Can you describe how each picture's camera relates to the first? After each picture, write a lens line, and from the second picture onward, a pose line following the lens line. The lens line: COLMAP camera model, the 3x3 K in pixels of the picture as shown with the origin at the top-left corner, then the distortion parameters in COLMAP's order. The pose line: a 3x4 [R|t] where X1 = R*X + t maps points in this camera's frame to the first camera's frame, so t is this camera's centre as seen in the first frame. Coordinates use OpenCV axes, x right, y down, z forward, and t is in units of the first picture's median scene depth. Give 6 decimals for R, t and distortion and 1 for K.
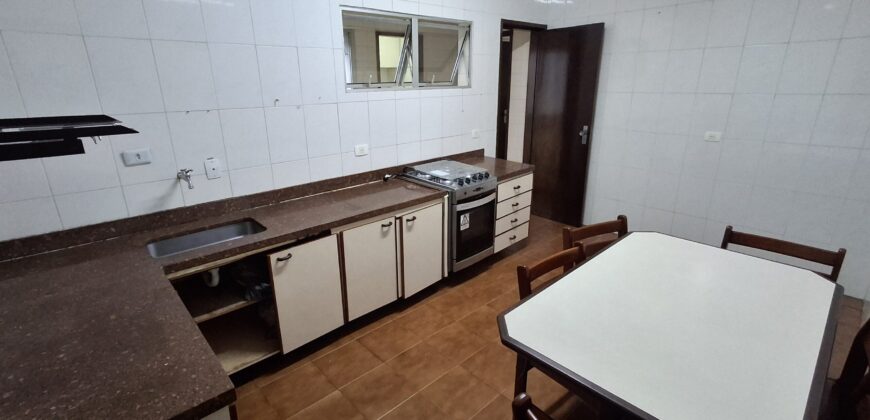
lens RADIAL K [[399.5, 0, 433.3], [0, 399.5, 201.3], [0, 0, 1]] dist [0.028871, -0.002311]
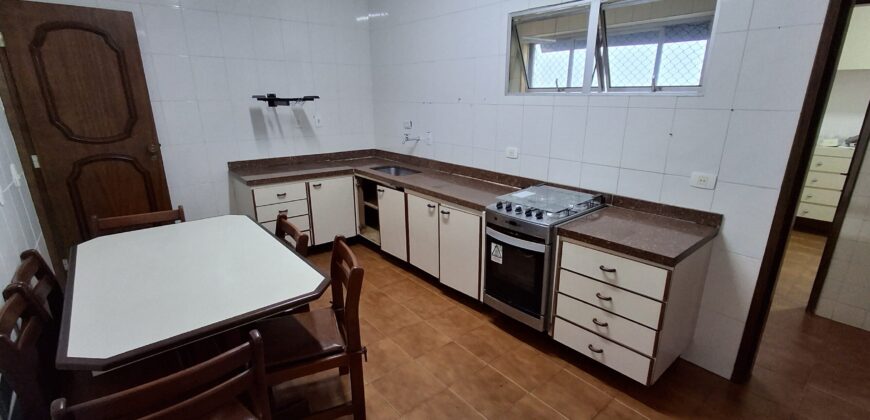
lens RADIAL K [[399.5, 0, 434.7], [0, 399.5, 217.7], [0, 0, 1]] dist [0.028871, -0.002311]
pose [[-0.055501, 0.303896, -0.951087, 0.879012], [-0.304722, 0.901954, 0.305979, -0.237567], [0.950823, 0.306800, 0.042545, 0.841477]]
